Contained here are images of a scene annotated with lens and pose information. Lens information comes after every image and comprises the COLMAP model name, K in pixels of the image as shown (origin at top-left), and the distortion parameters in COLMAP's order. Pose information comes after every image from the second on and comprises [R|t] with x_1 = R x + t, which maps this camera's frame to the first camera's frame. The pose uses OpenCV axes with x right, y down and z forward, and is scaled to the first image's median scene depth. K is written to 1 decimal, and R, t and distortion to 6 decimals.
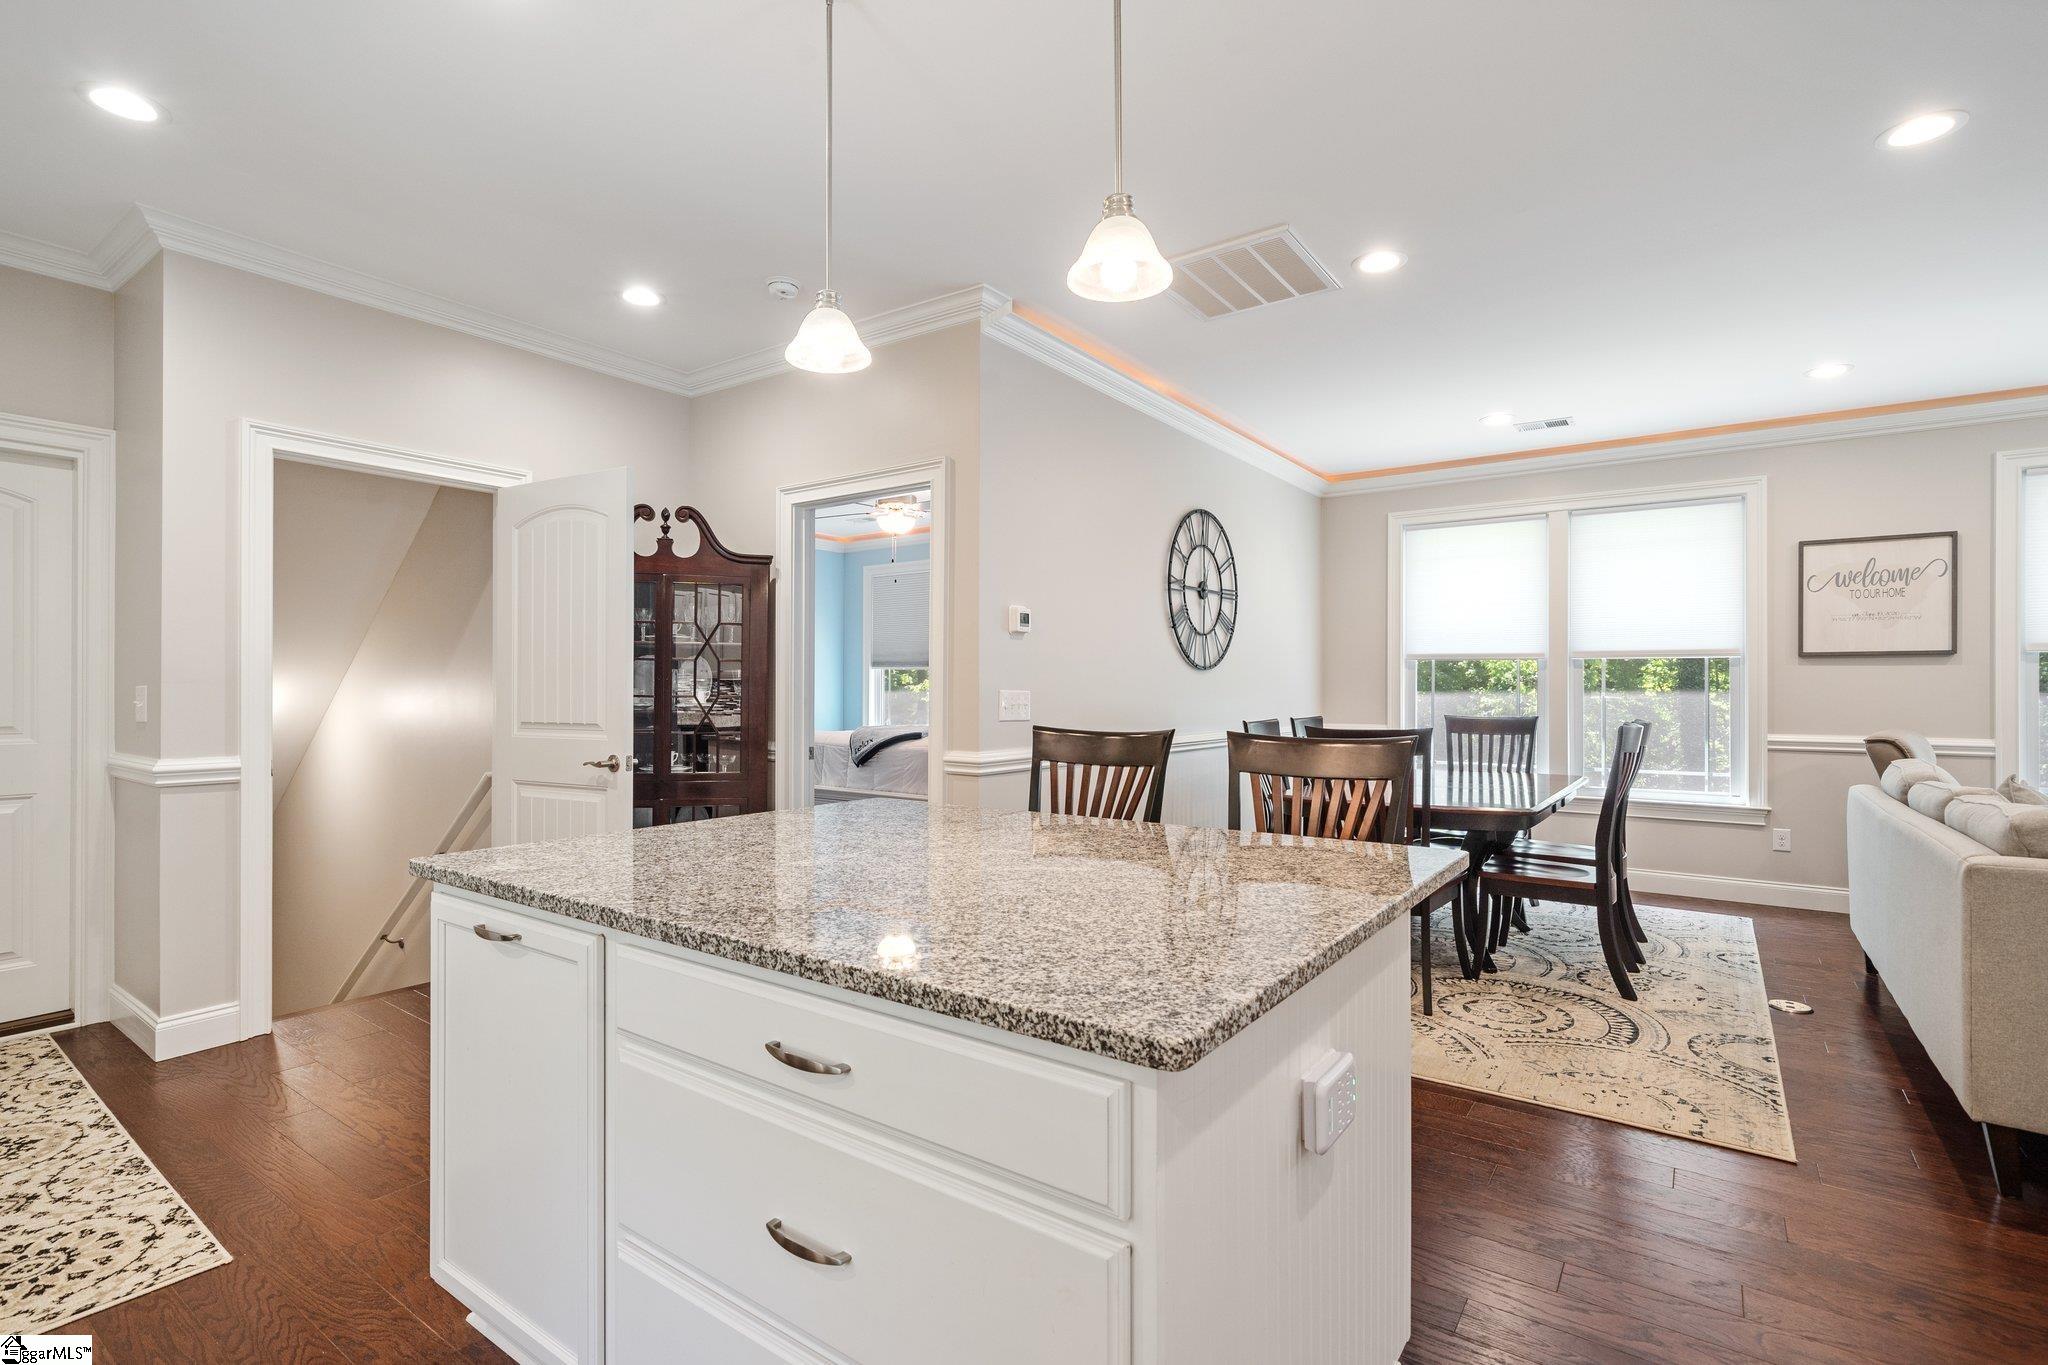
lens RADIAL K [[914.0, 0, 1032.9], [0, 914.0, 681.8], [0, 0, 1]] dist [0.002234, 0.001691]
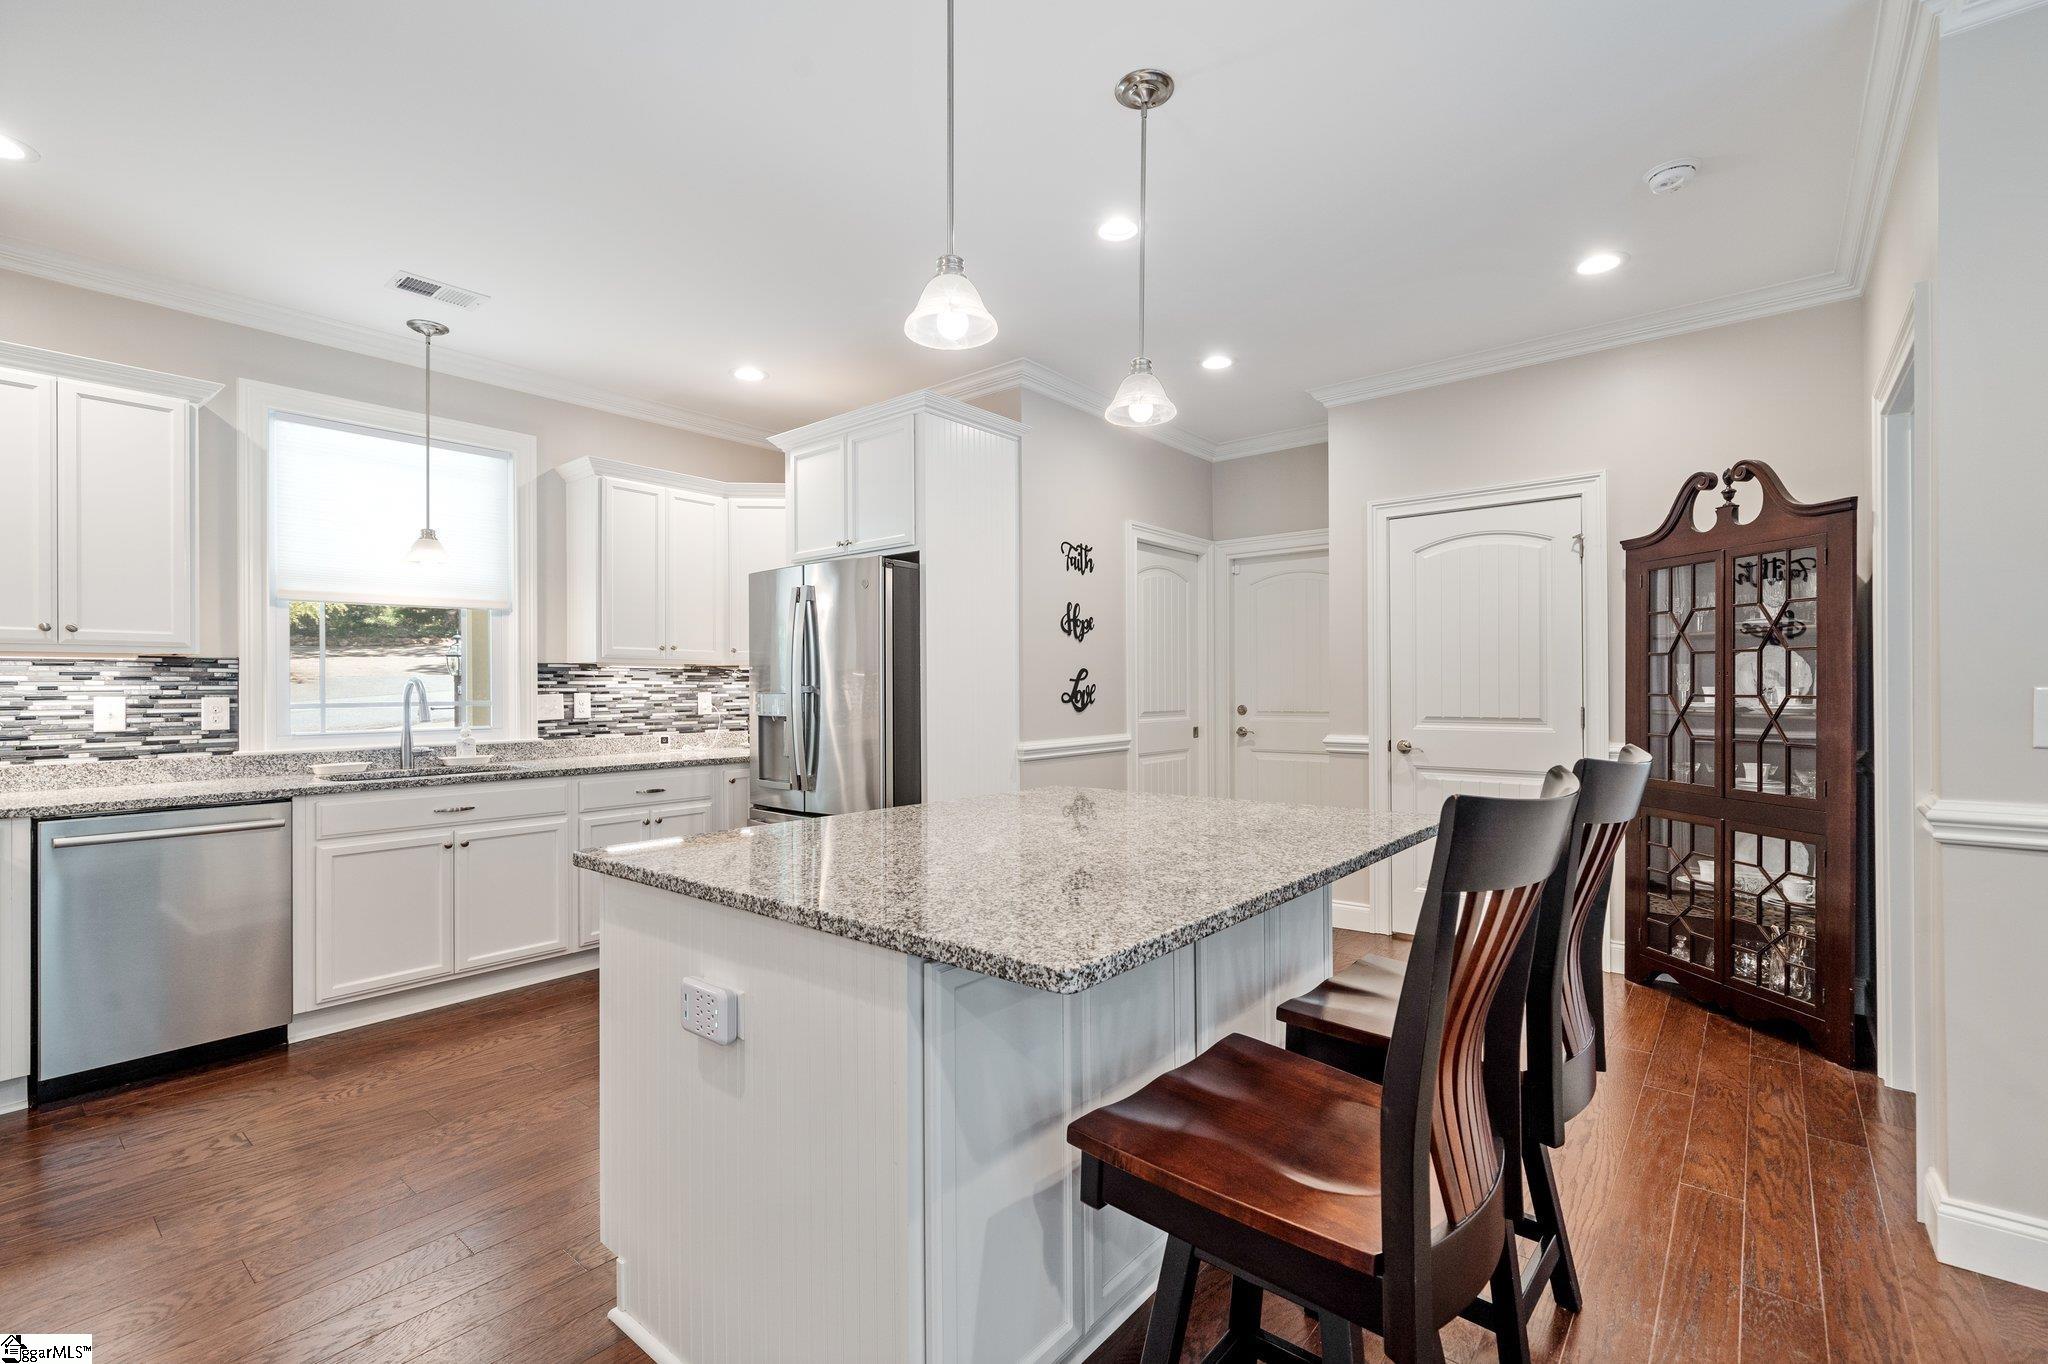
lens RADIAL K [[914.0, 0, 1008.3], [0, 914.0, 679.1], [0, 0, 1]] dist [0.002234, 0.001691]
pose [[-0.078123, -0.012484, -0.996866, 0.382774], [0.005323, 0.999902, -0.012939, 0.005005], [0.996930, -0.006317, -0.078048, 0.342000]]
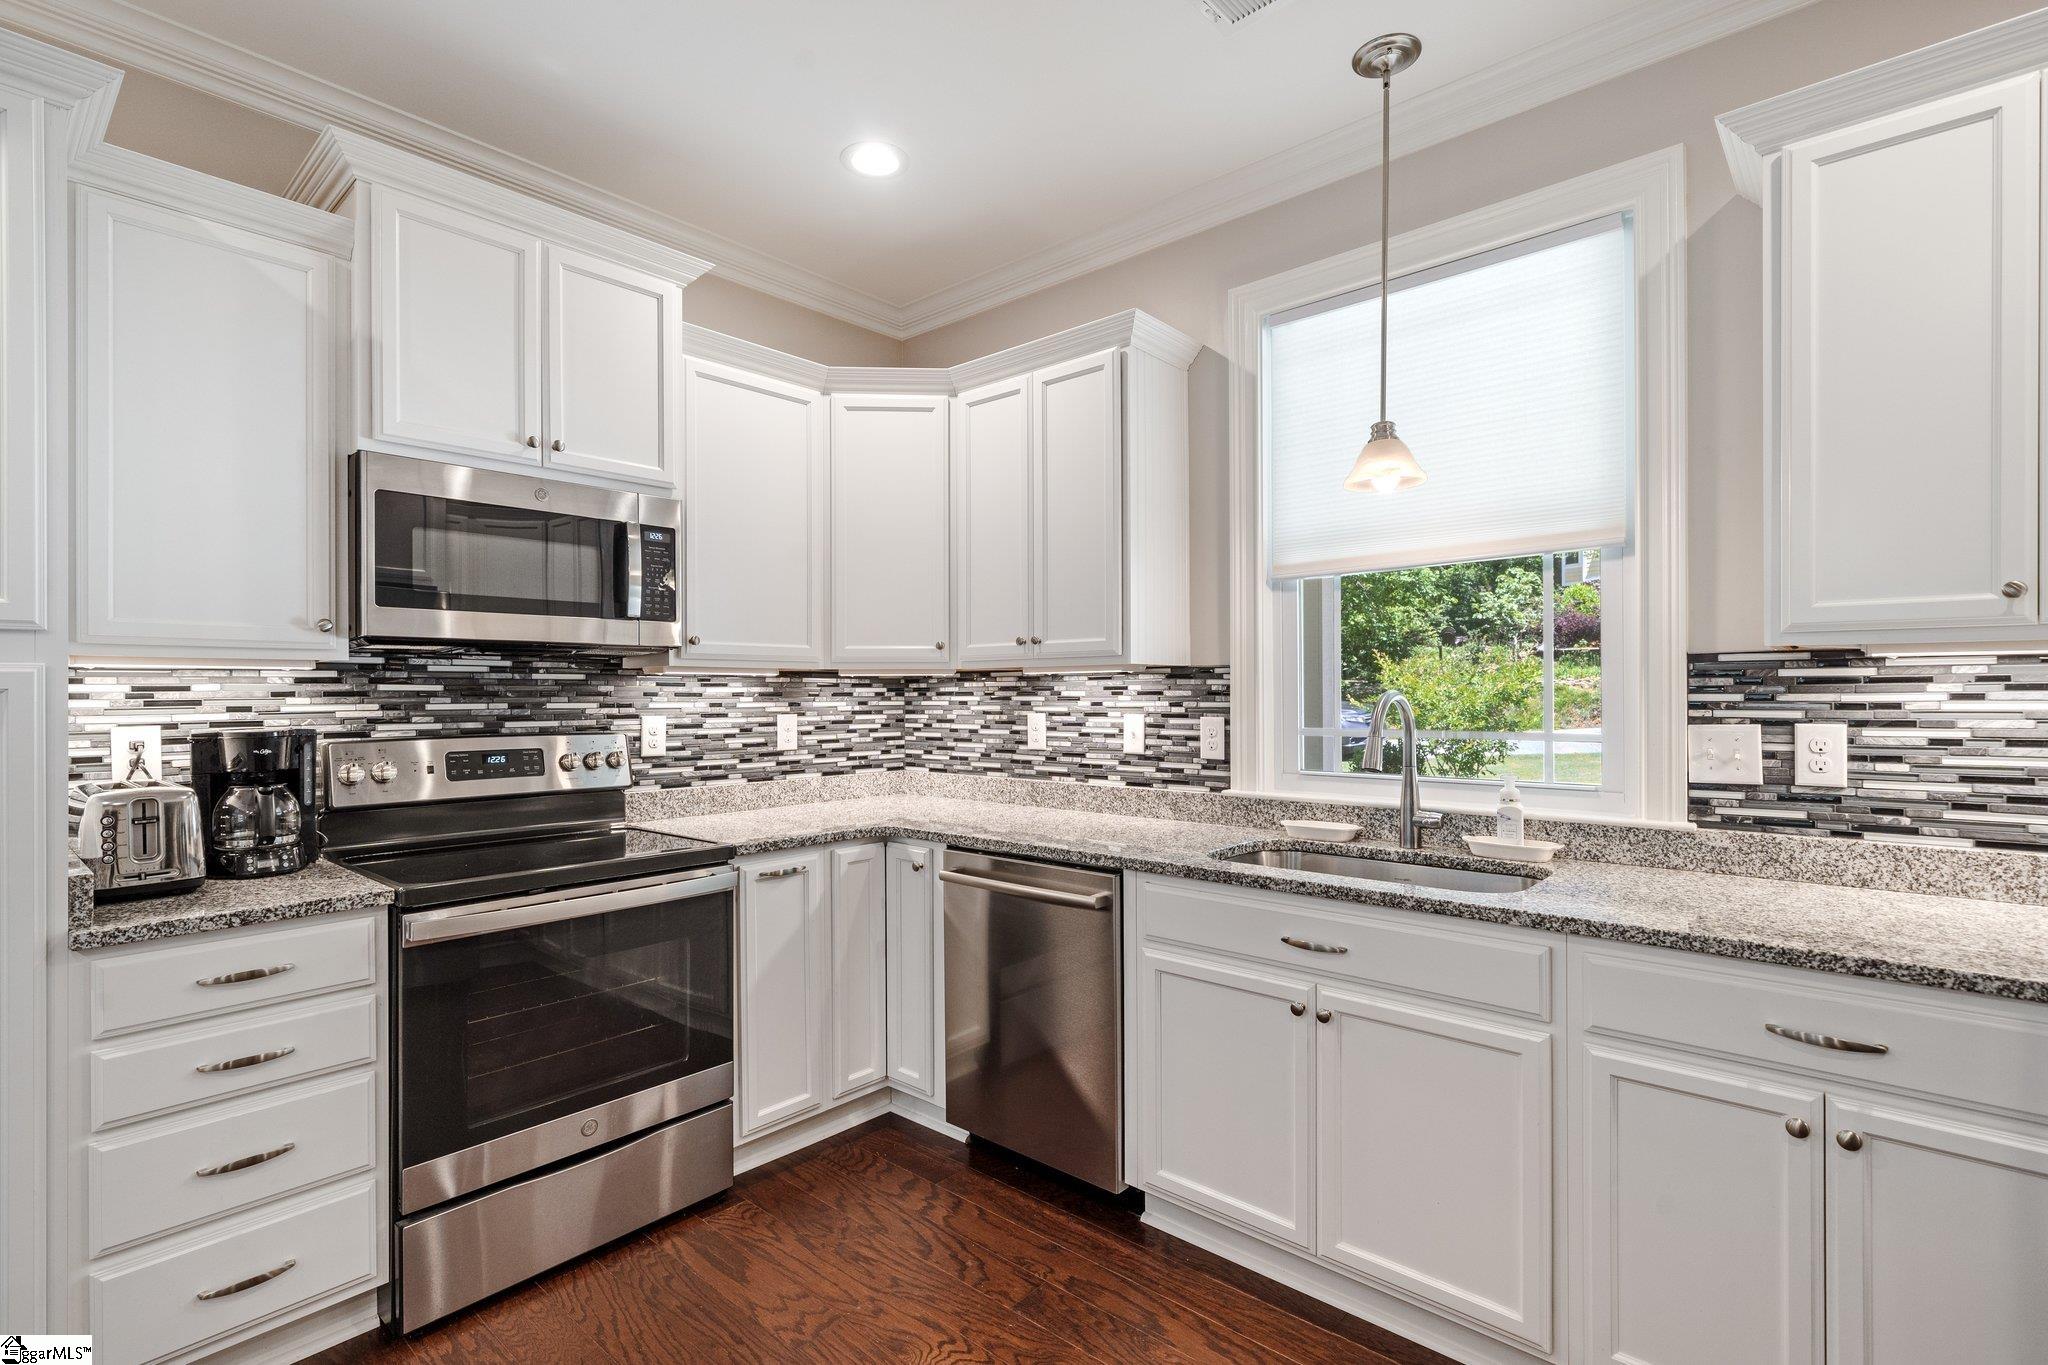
lens RADIAL K [[963.2, 0, 1034.8], [0, 963.2, 687.9], [0, 0, 1]] dist [0.005552, -0.000095]
pose [[-0.995131, 0.001549, 0.098550, -0.223555], [0.001003, 0.999984, -0.005592, -0.007487], [-0.098557, -0.005465, -0.995116, 0.259594]]
